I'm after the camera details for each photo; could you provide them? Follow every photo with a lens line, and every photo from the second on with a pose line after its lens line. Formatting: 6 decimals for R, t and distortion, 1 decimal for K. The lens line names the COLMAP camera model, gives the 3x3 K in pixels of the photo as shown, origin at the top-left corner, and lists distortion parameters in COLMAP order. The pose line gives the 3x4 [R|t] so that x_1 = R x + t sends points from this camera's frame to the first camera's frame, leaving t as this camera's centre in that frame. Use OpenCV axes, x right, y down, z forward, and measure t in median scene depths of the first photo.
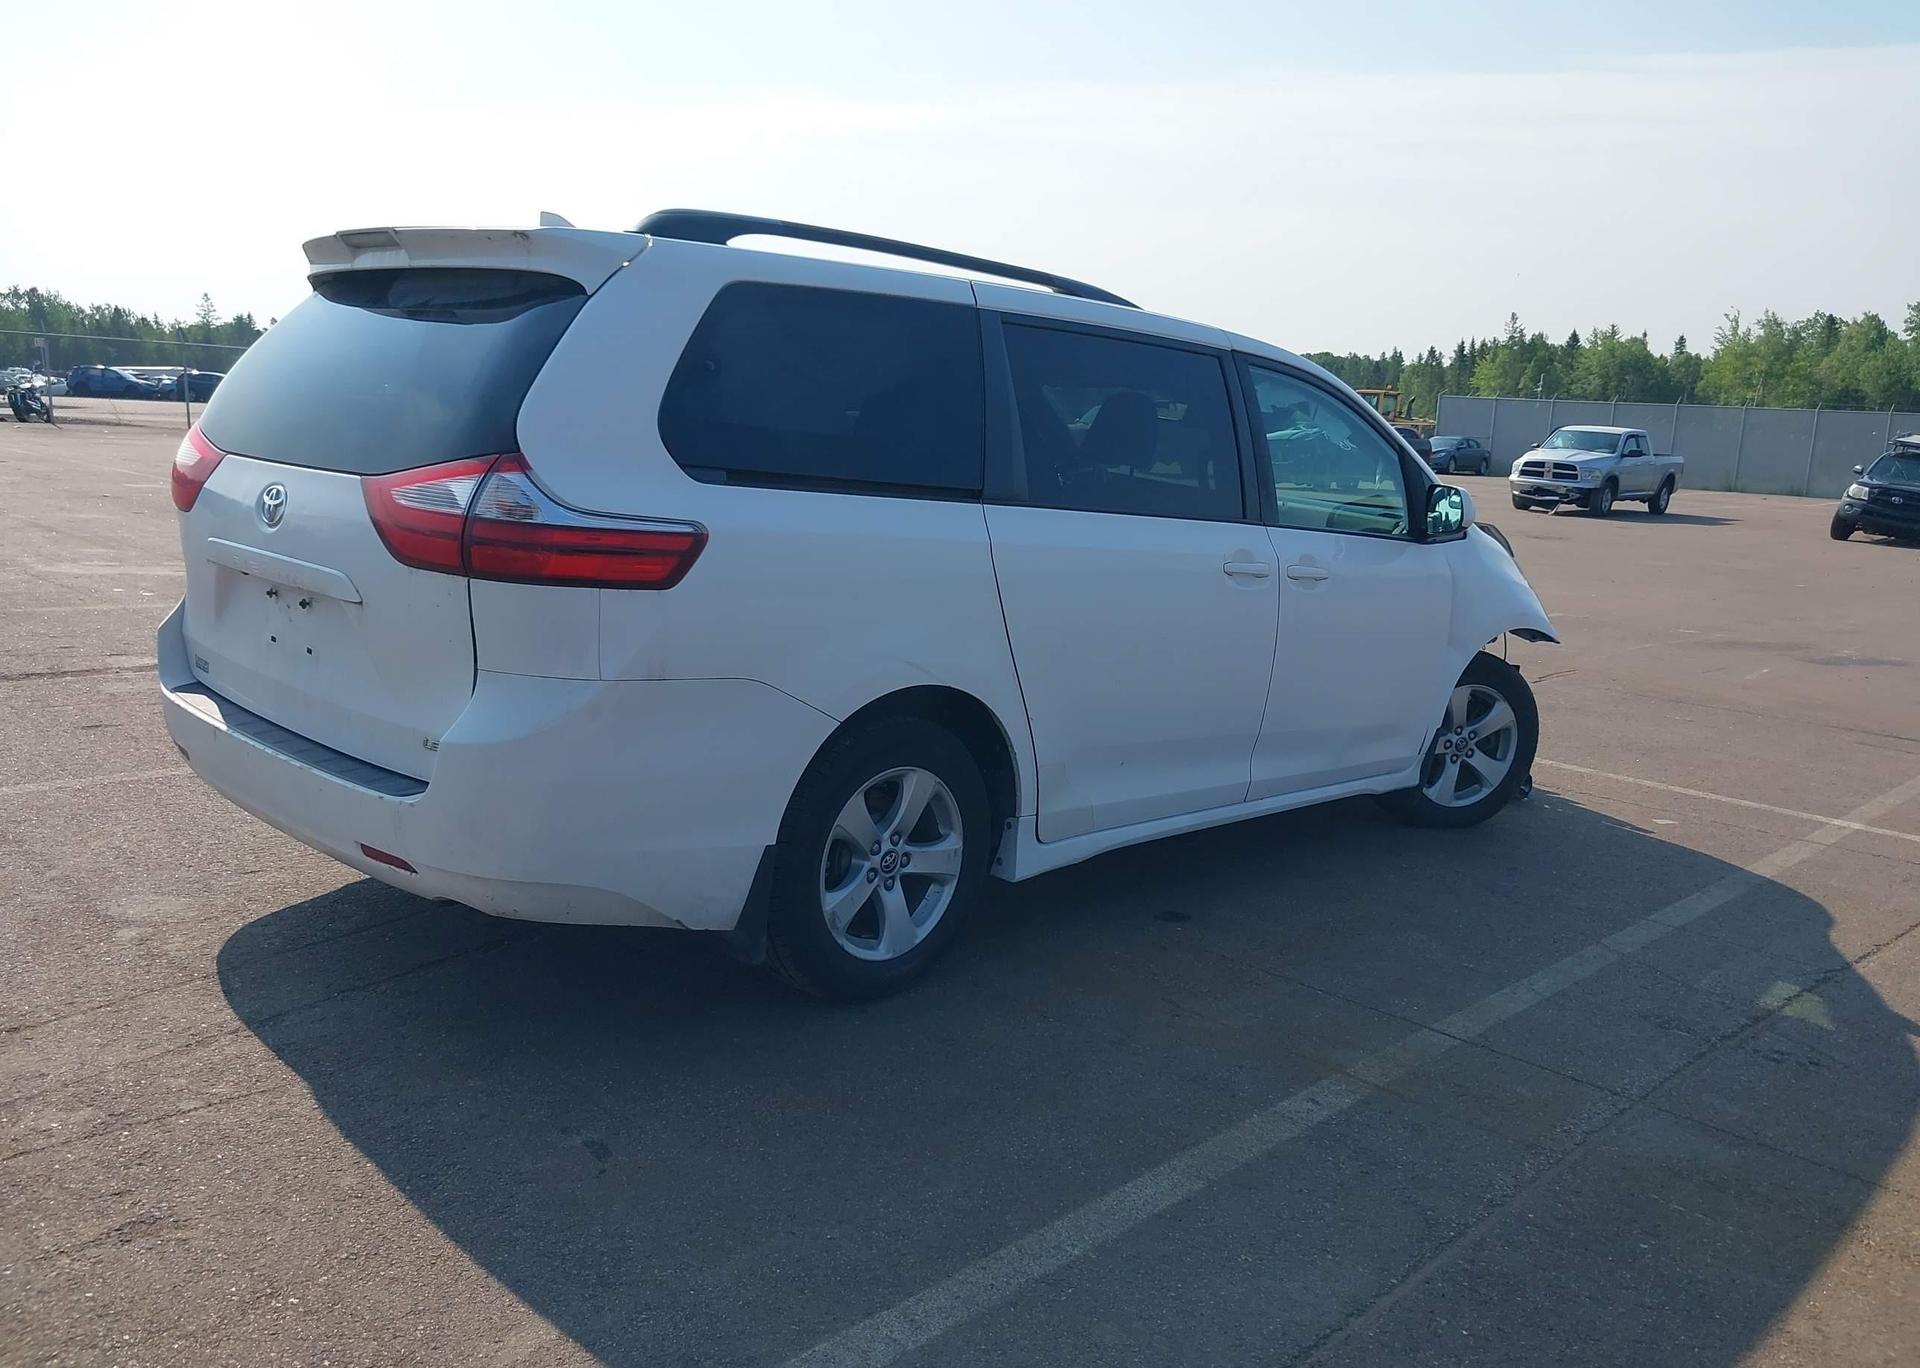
lens RADIAL K [[1513.7, 0, 938.0], [0, 1513.7, 706.7], [0, 0, 1]] dist [0.048278, -0.060467]
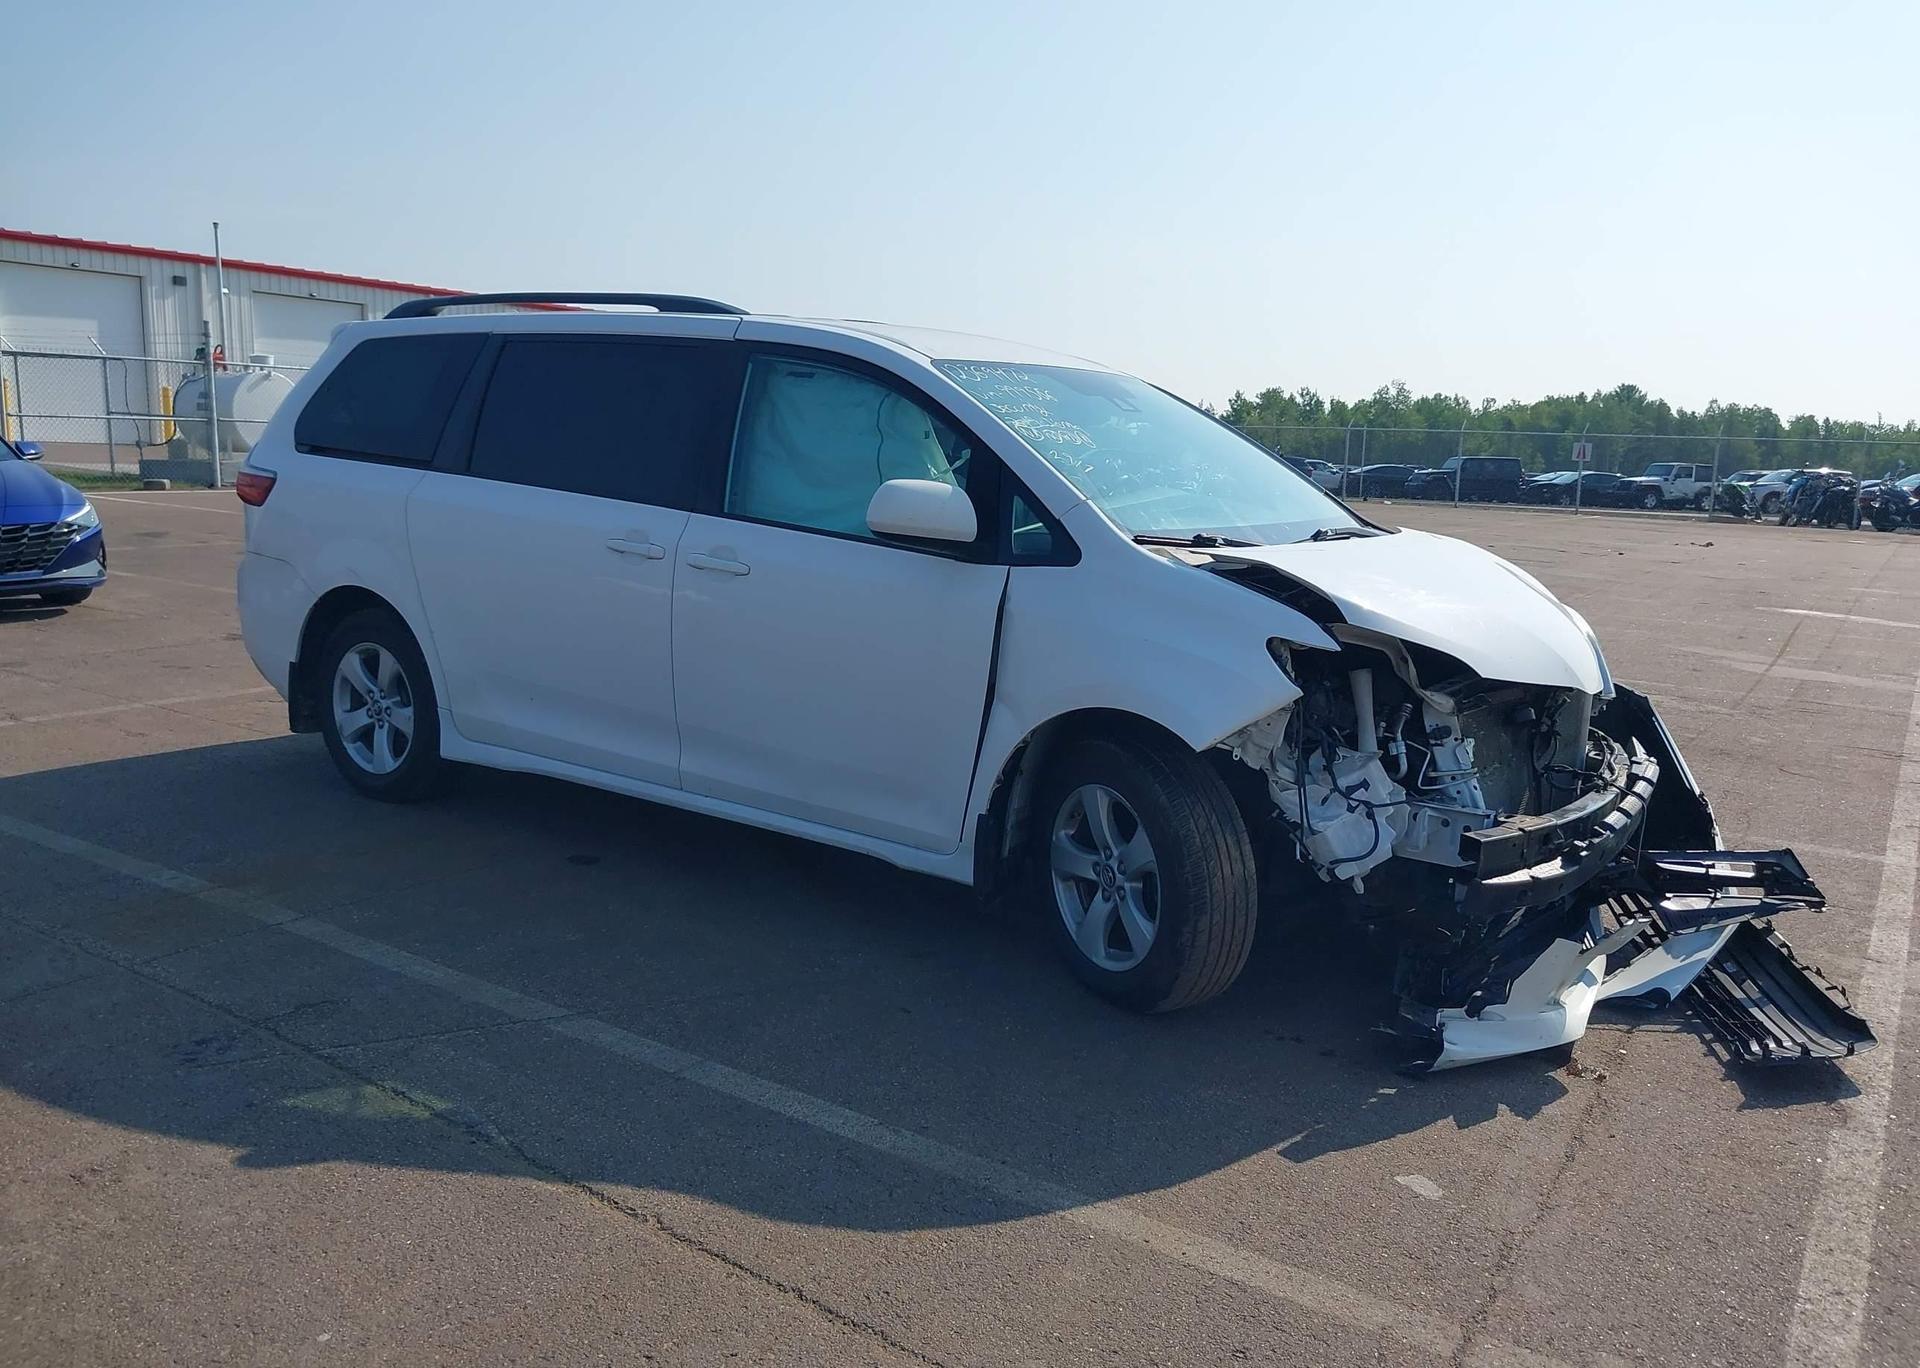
lens RADIAL K [[1513.7, 0, 938.0], [0, 1513.7, 706.7], [0, 0, 1]] dist [0.048278, -0.060467]
pose [[0.178220, 0.118949, -0.976775, 1.261045], [-0.208565, 0.974678, 0.080640, -0.111577], [0.961633, 0.189350, 0.198515, 1.010225]]
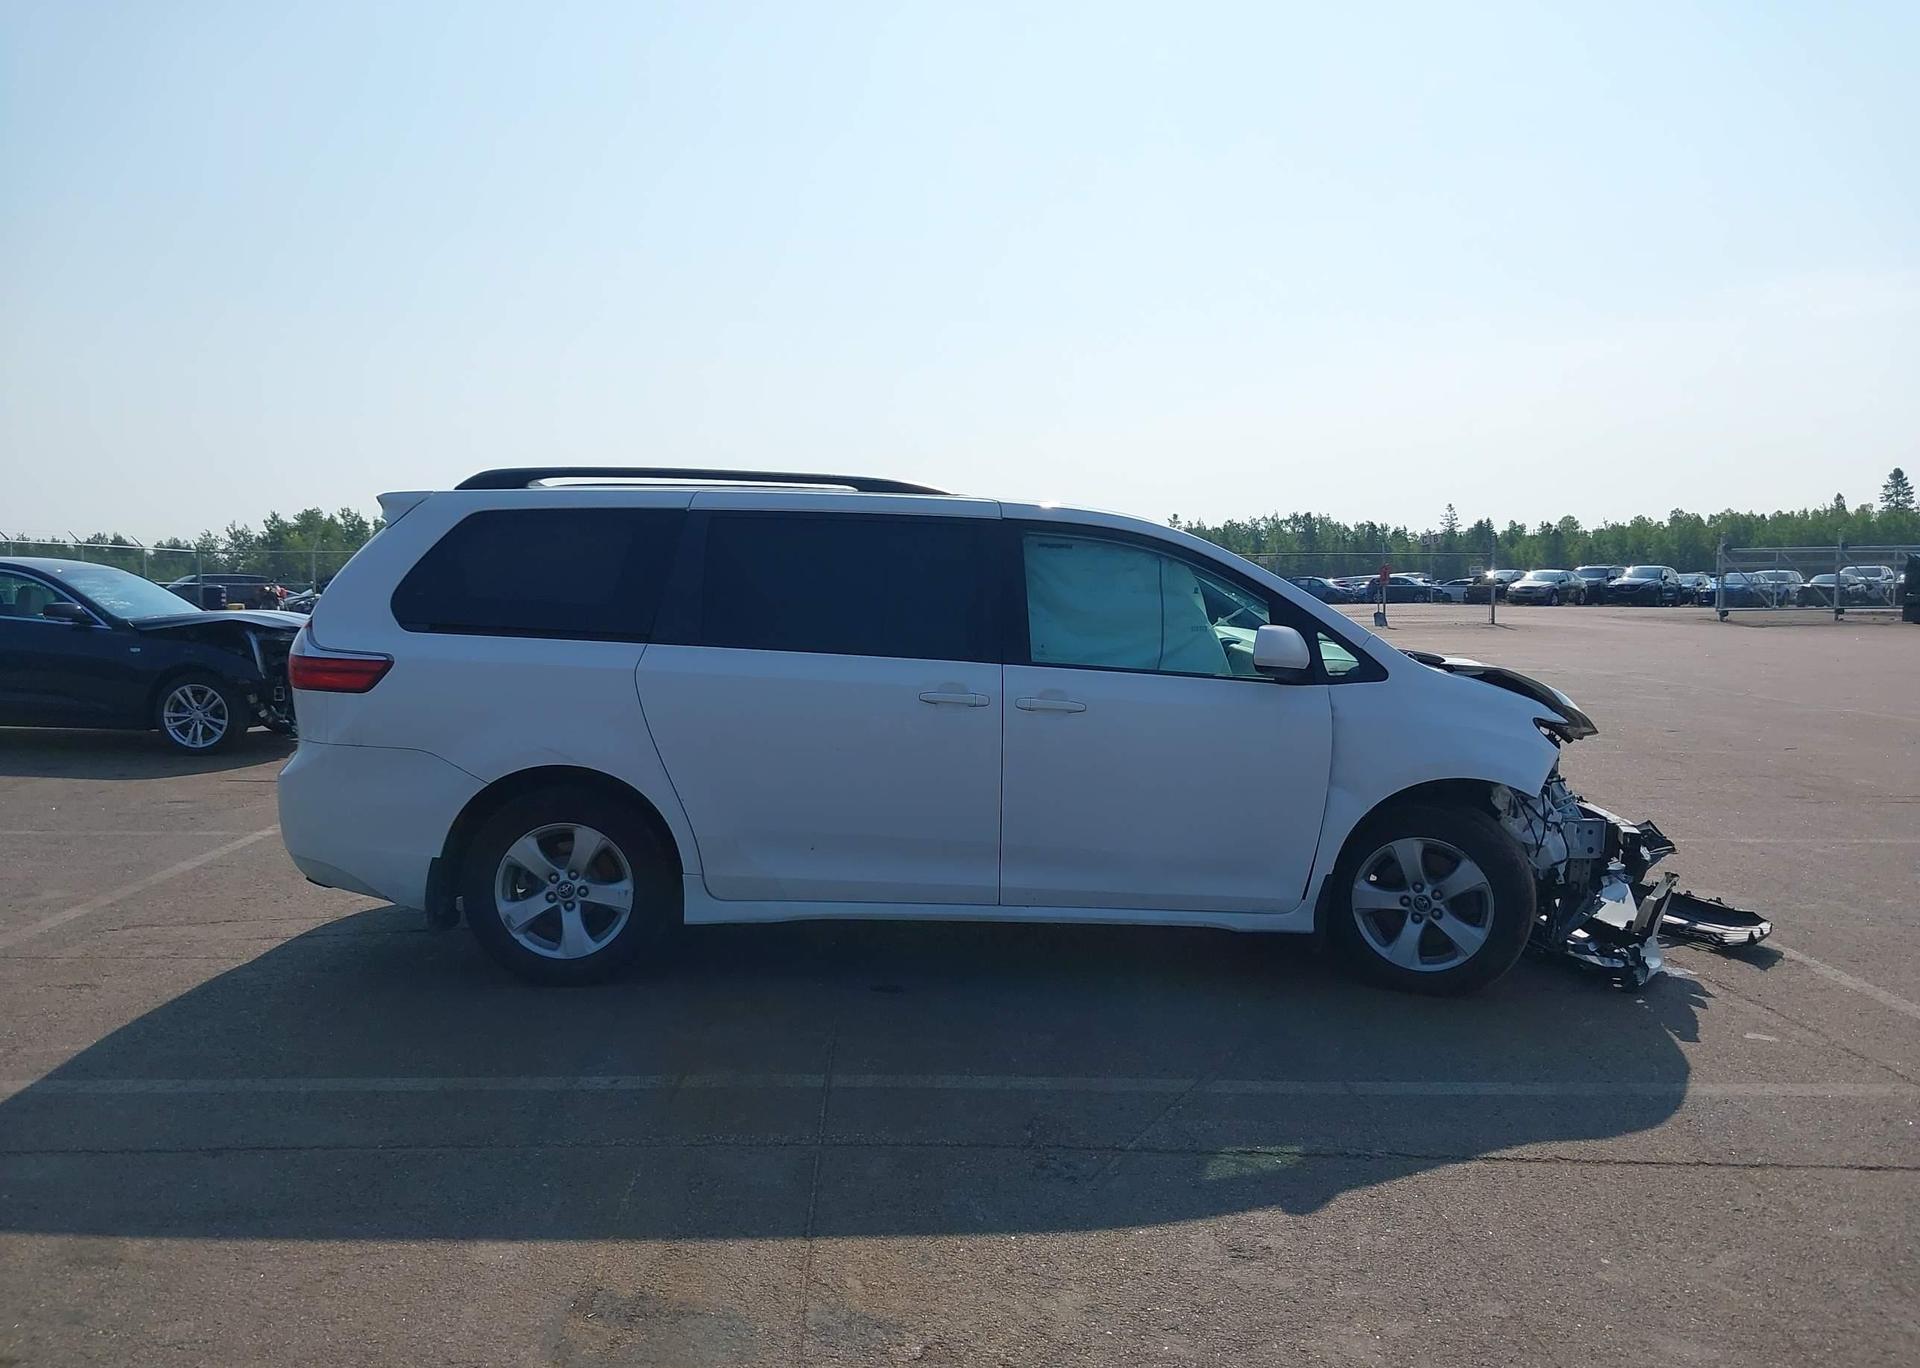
lens RADIAL K [[1531.6, 0, 942.4], [0, 1531.6, 648.6], [0, 0, 1]] dist [0.072495, -0.205189]
pose [[0.714506, -0.022607, -0.699264, 1.027815], [-0.092443, 0.987664, -0.126389, 0.022544], [0.693495, 0.154948, 0.703602, 0.147581]]
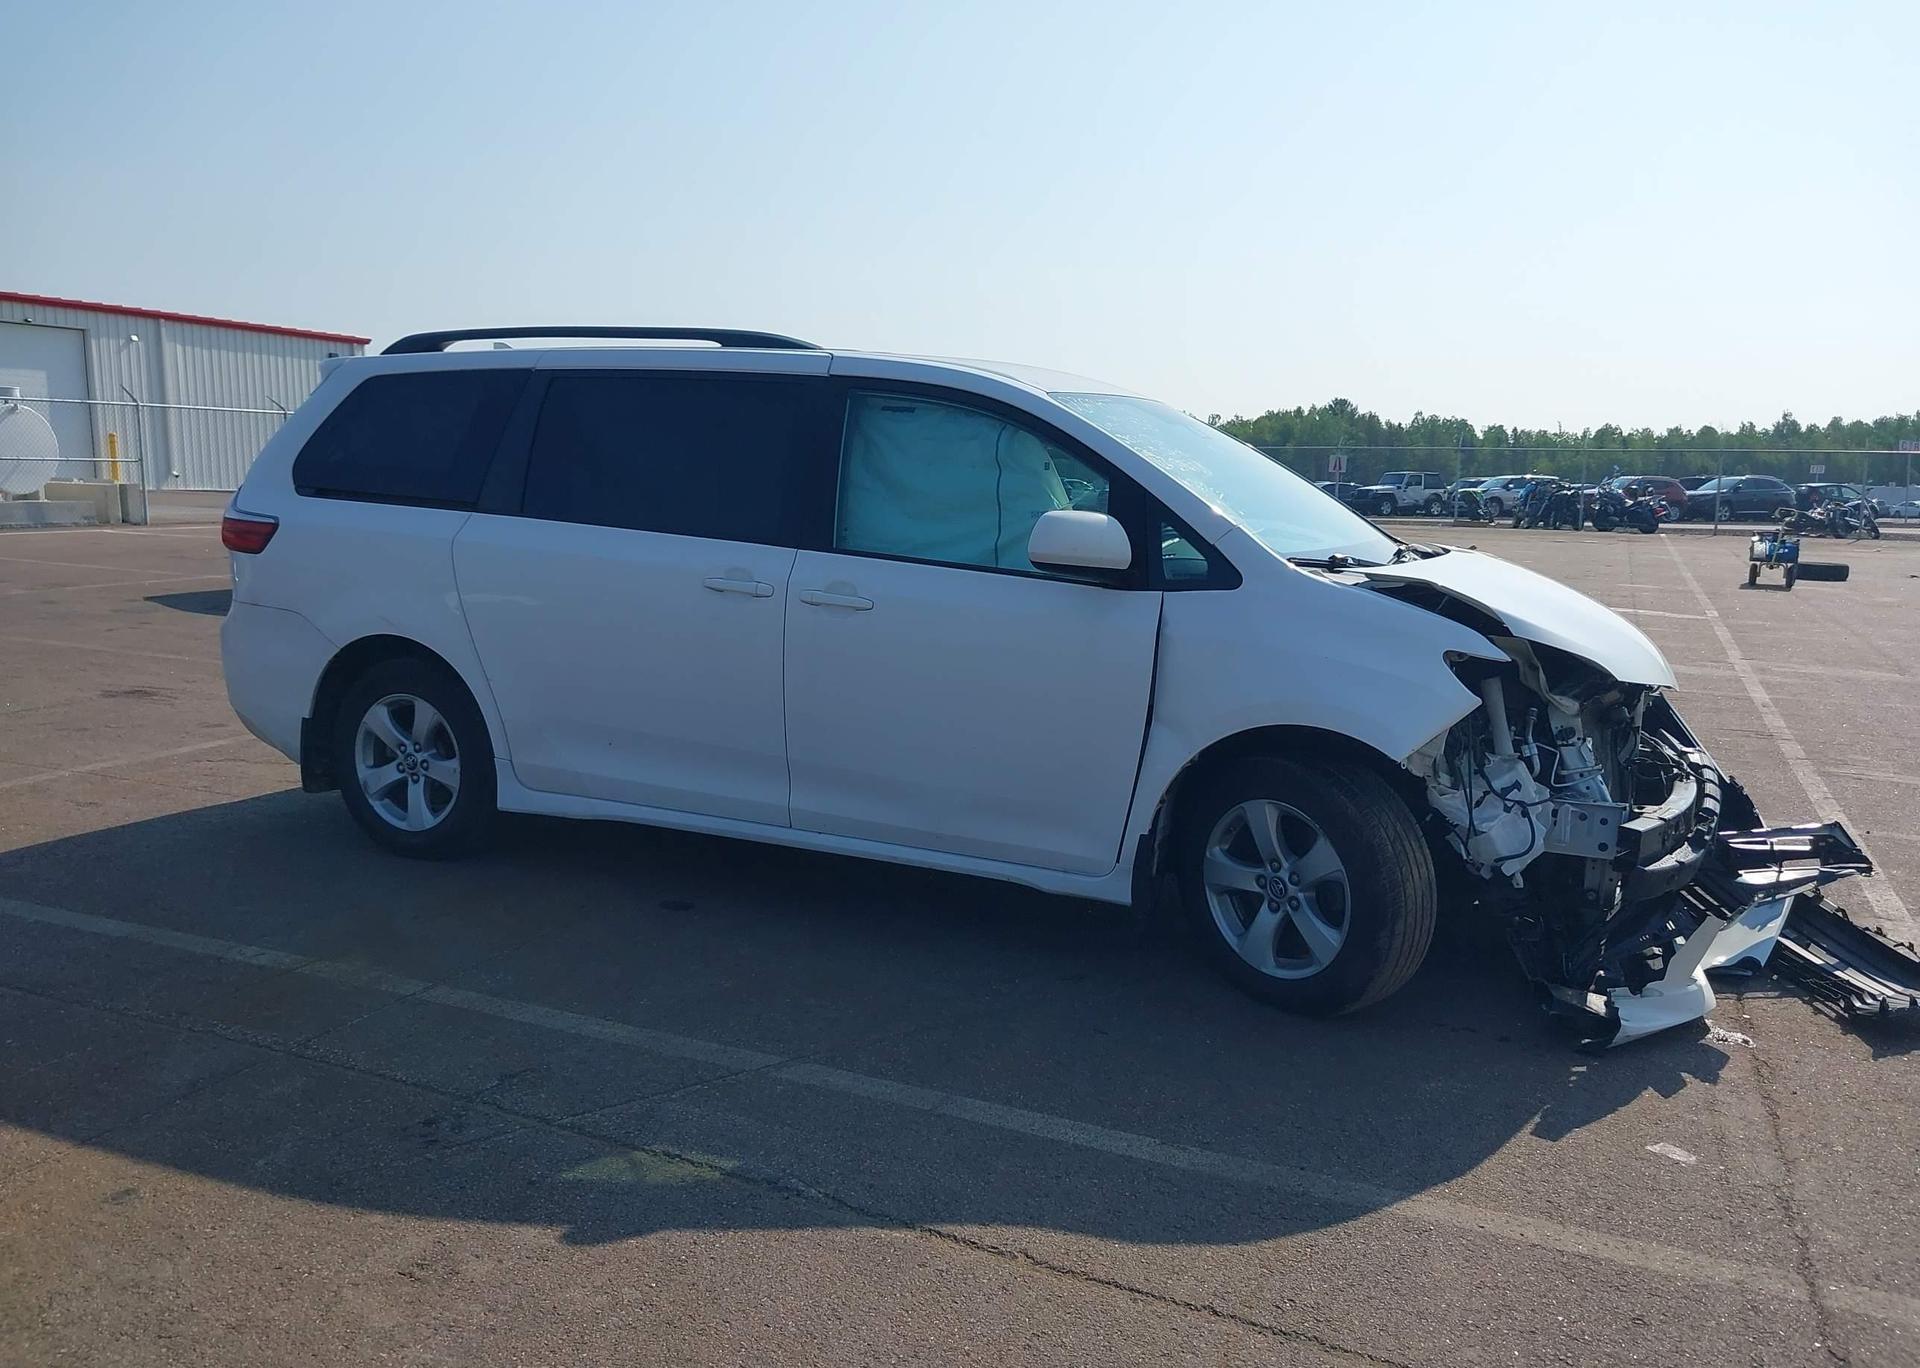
lens RADIAL K [[1525.3, 0, 945.9], [0, 1525.3, 689.1], [0, 0, 1]] dist [0.035621, -0.054142]
pose [[0.340921, 0.083332, -0.936391, 1.215722], [-0.172396, 0.984714, 0.024867, -0.071894], [0.924150, 0.152952, 0.350076, 0.777350]]
